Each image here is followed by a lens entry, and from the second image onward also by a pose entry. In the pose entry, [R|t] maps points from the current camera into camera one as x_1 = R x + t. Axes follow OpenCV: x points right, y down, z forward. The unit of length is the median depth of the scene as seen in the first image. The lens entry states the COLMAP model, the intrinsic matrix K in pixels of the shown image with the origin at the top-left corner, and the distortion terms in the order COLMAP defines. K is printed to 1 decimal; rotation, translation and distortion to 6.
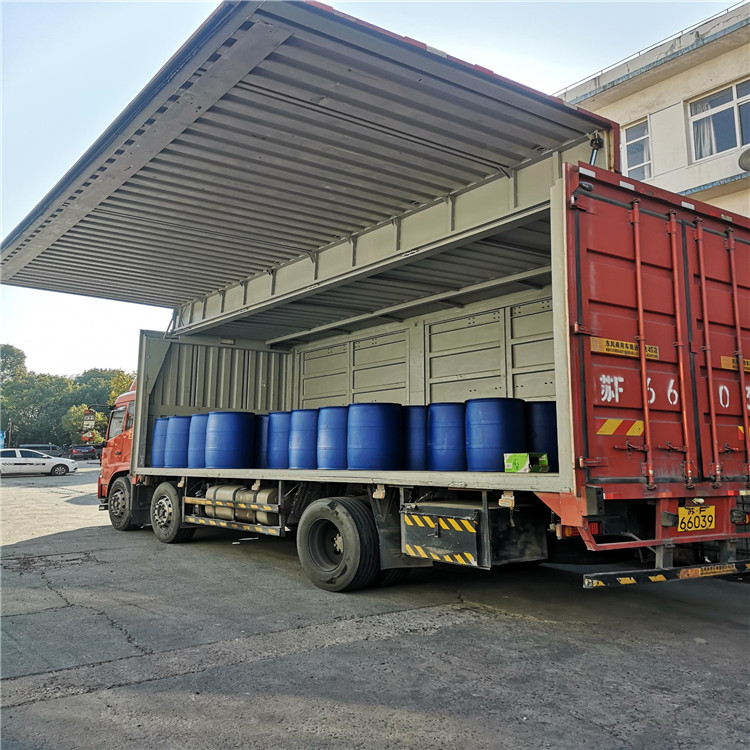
lens RADIAL K [[772.3, 0, 375.6], [0, 772.3, 382.4], [0, 0, 1]] dist [0.041871, 0.000000]
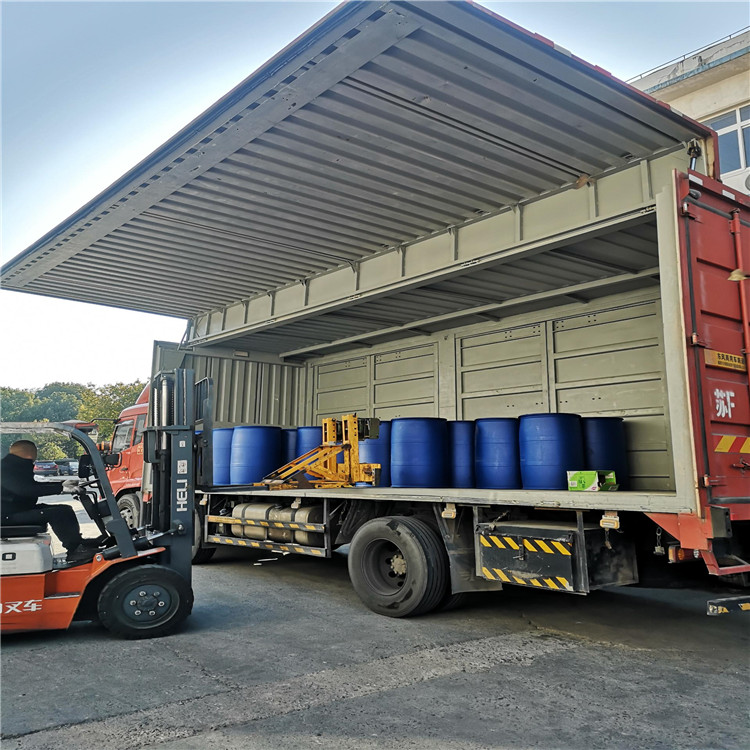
lens RADIAL K [[772.3, 0, 374.4], [0, 772.3, 368.1], [0, 0, 1]] dist [0.041871, 0.000000]
pose [[0.998785, 0.009962, 0.048257, -0.128406], [-0.008026, 0.999162, -0.040148, 0.004711], [-0.048617, 0.039712, 0.998028, 0.044987]]
